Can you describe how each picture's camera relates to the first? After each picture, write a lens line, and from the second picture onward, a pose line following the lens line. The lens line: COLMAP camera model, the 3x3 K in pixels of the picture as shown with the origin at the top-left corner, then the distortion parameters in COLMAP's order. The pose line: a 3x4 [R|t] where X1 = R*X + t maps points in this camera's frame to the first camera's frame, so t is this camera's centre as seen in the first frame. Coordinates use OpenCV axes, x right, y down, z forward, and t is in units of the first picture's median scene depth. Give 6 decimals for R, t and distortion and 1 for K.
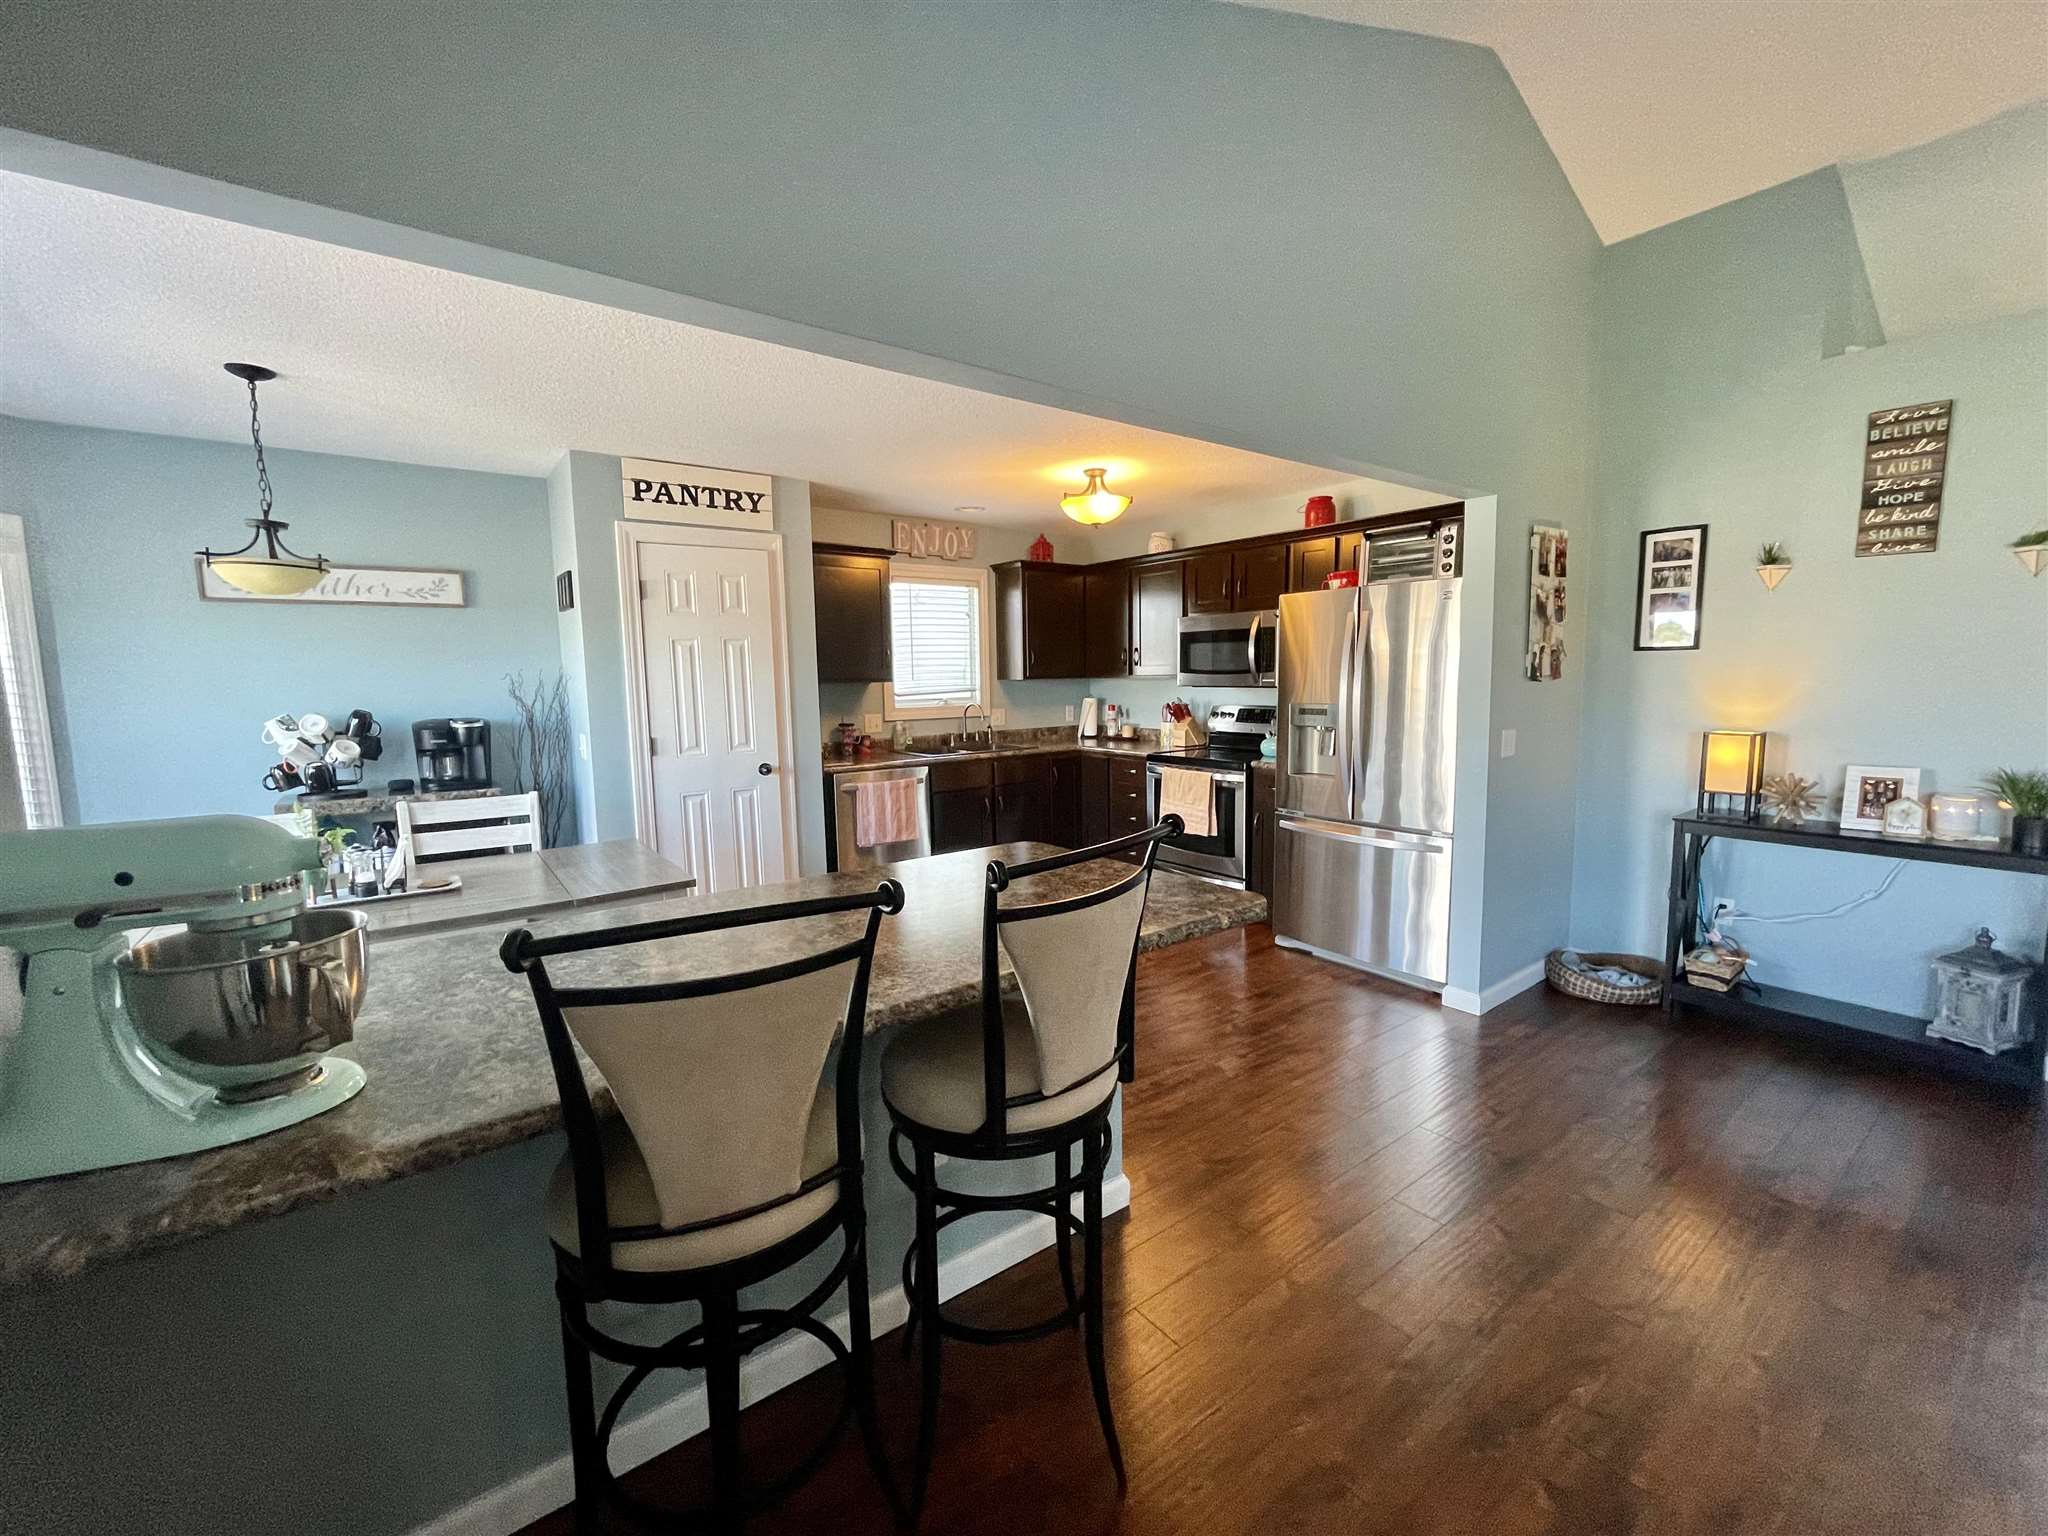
lens RADIAL K [[834.0, 0, 1027.1], [0, 834.0, 763.1], [0, 0, 1]] dist [-0.001362, -0.000790]
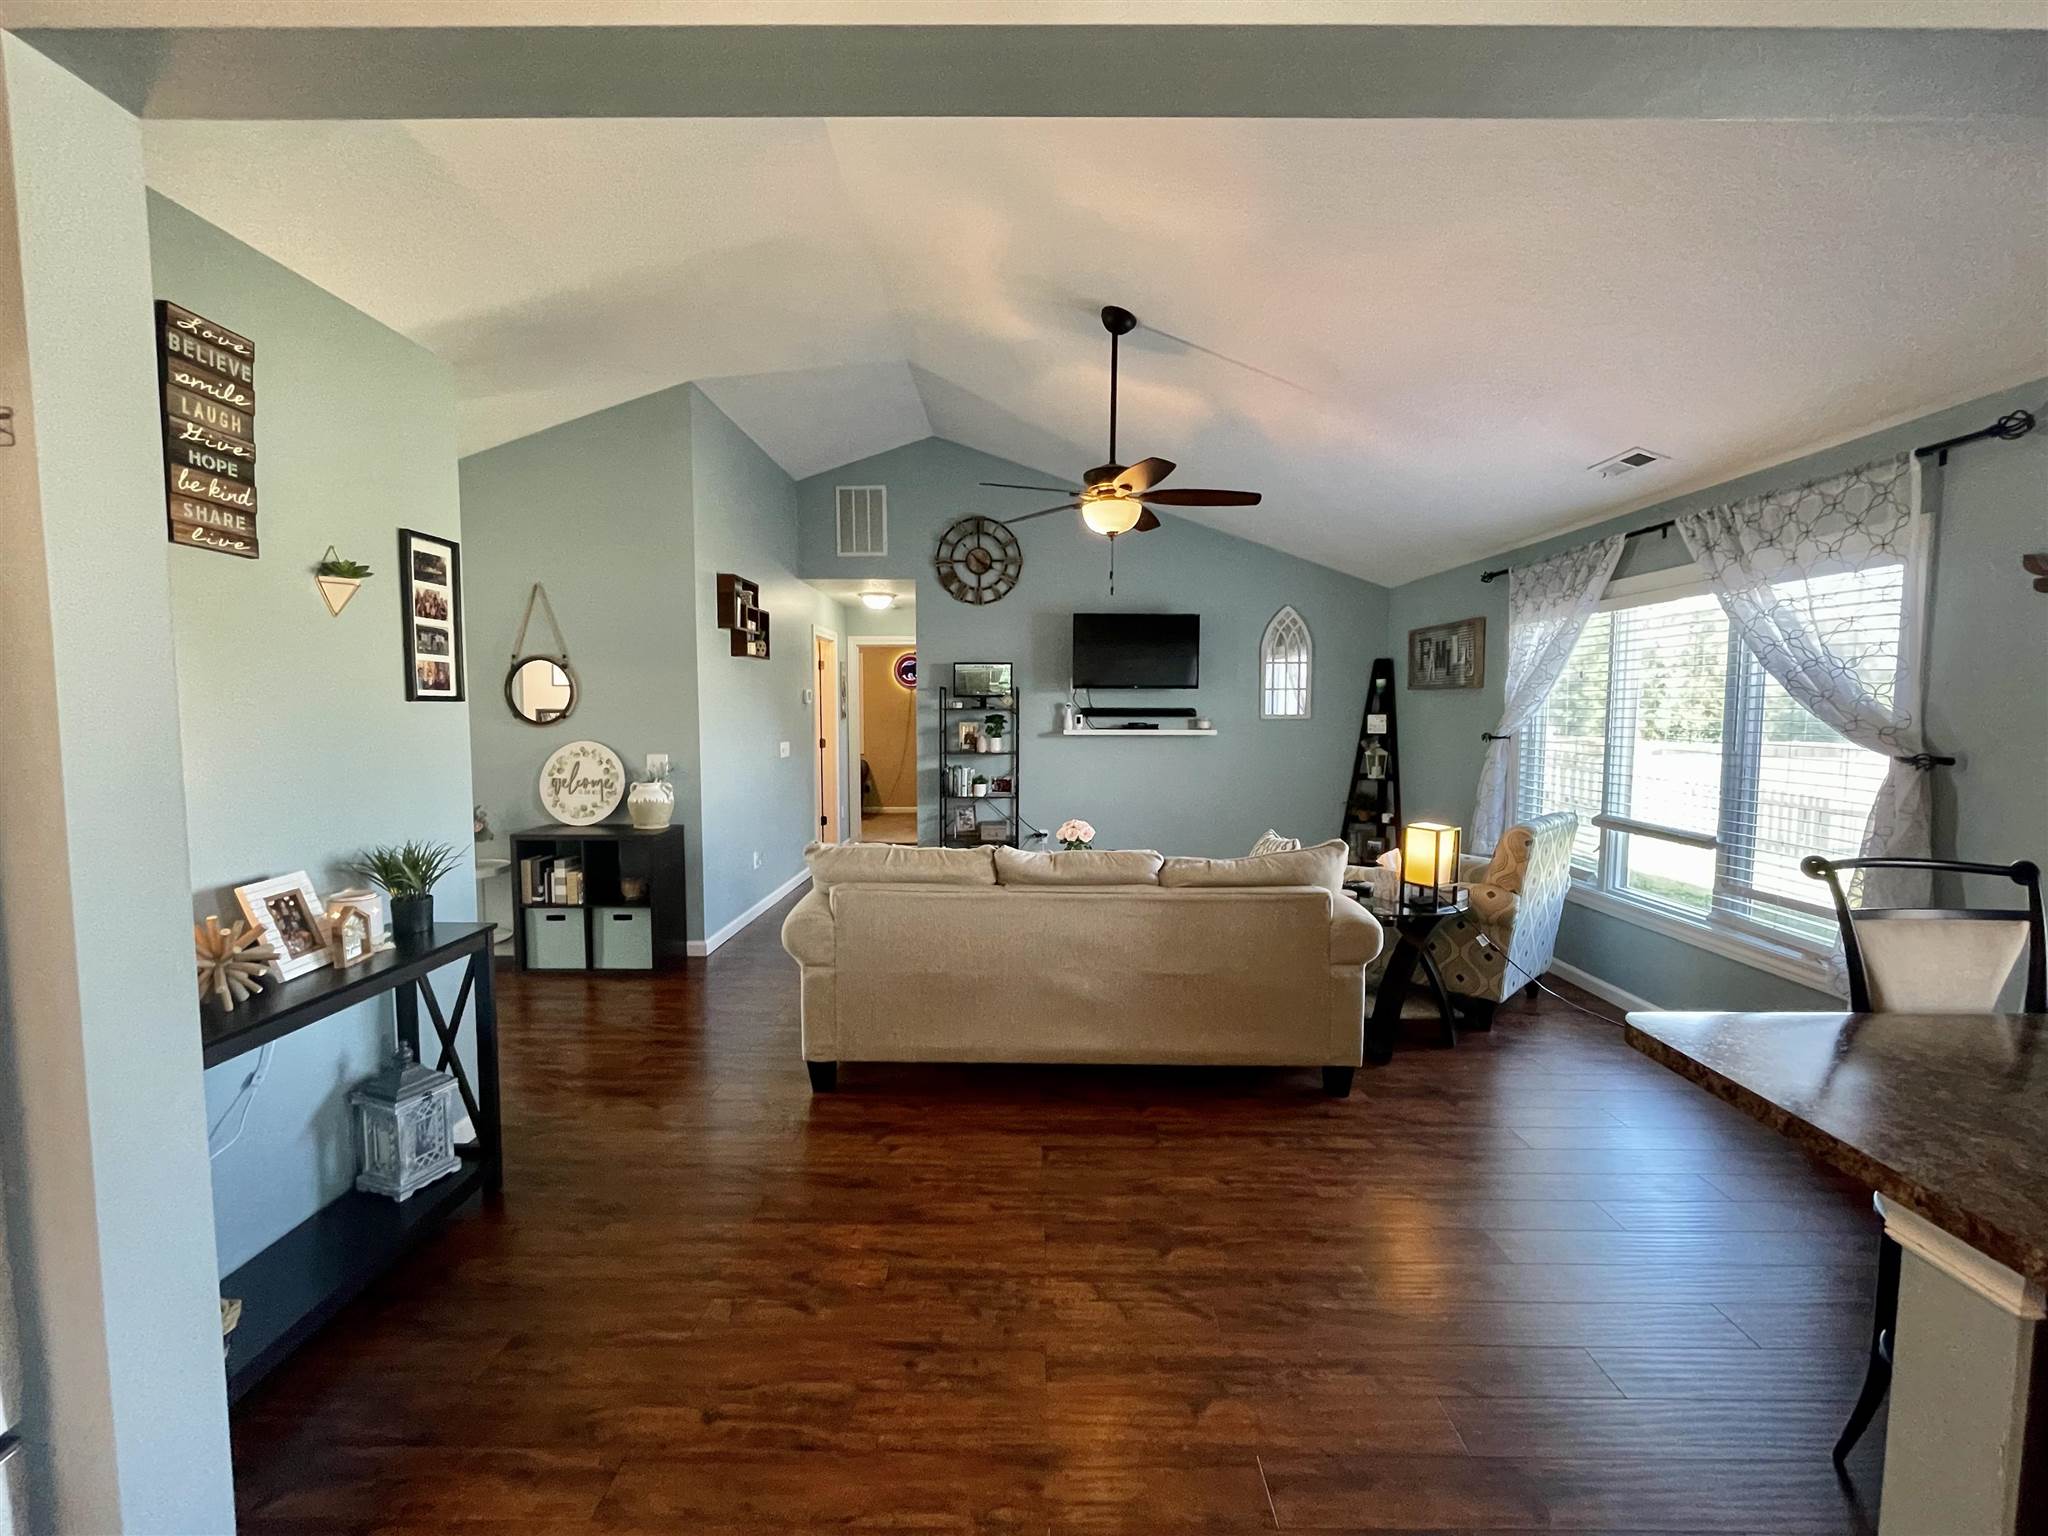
lens RADIAL K [[834.0, 0, 1028.1], [0, 834.0, 759.6], [0, 0, 1]] dist [-0.001362, -0.000790]
pose [[-0.797897, -0.024986, 0.602276, 0.125049], [0.074665, 0.987350, 0.139878, -0.104508], [-0.598152, 0.156577, -0.785938, 0.886455]]
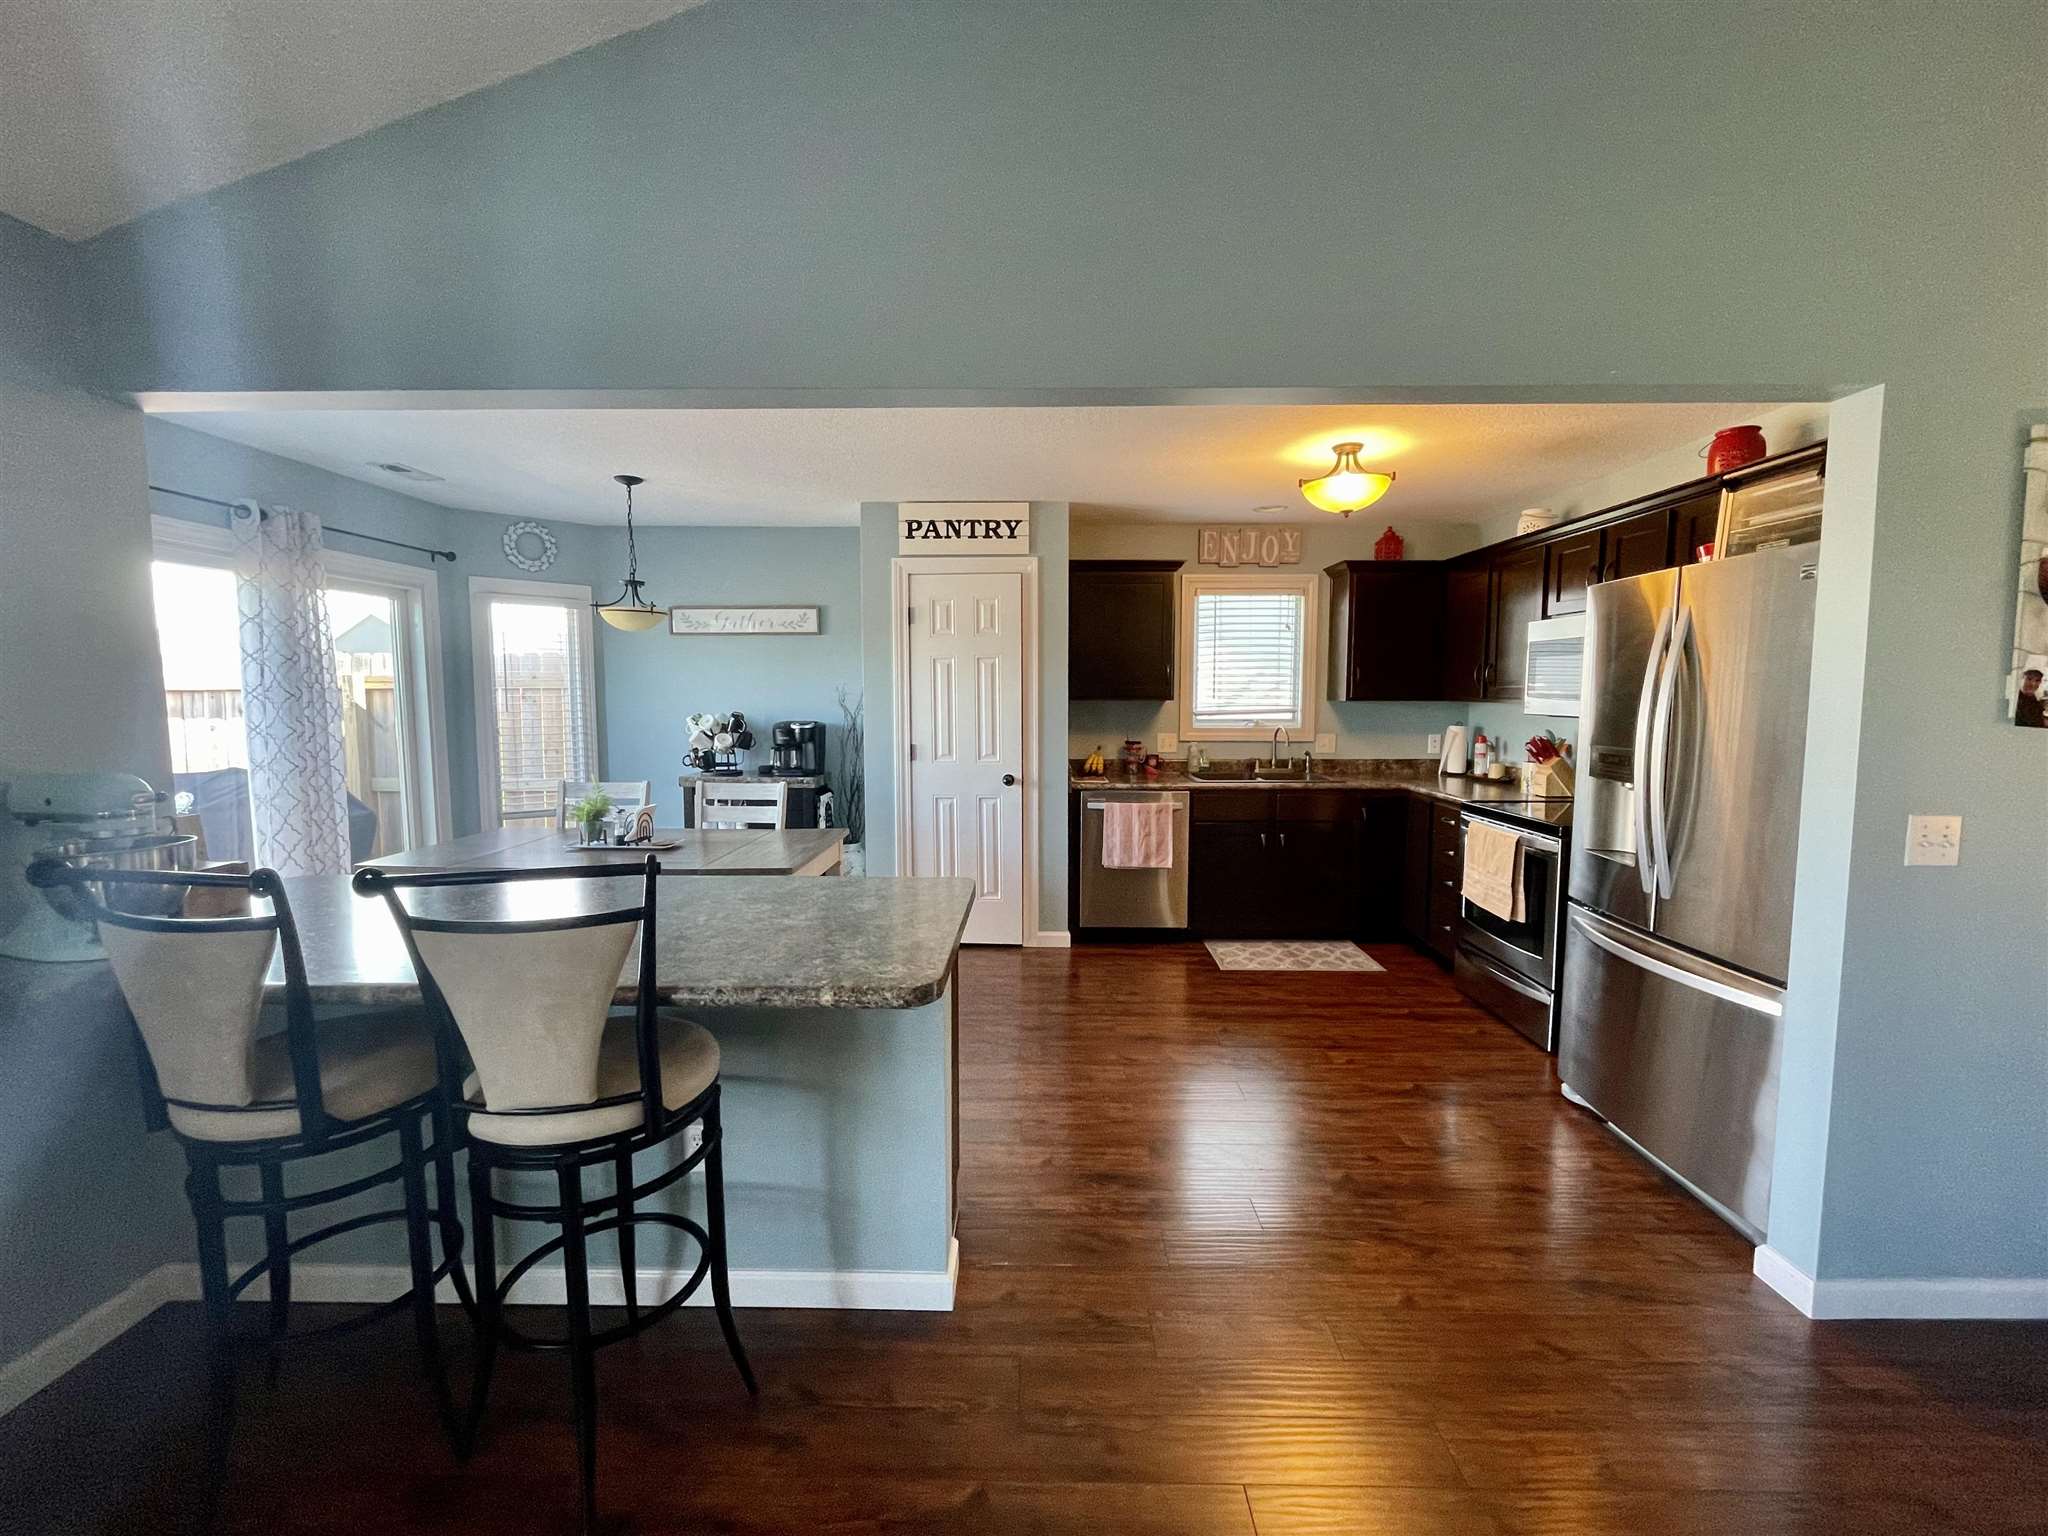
lens RADIAL K [[834.0, 0, 1026.6], [0, 834.0, 763.4], [0, 0, 1]] dist [-0.001362, -0.000790]
pose [[0.790729, 0.068030, -0.608374, 0.385358], [-0.078223, 0.996888, 0.009805, -0.028871], [0.607148, 0.039835, 0.793590, 0.195643]]
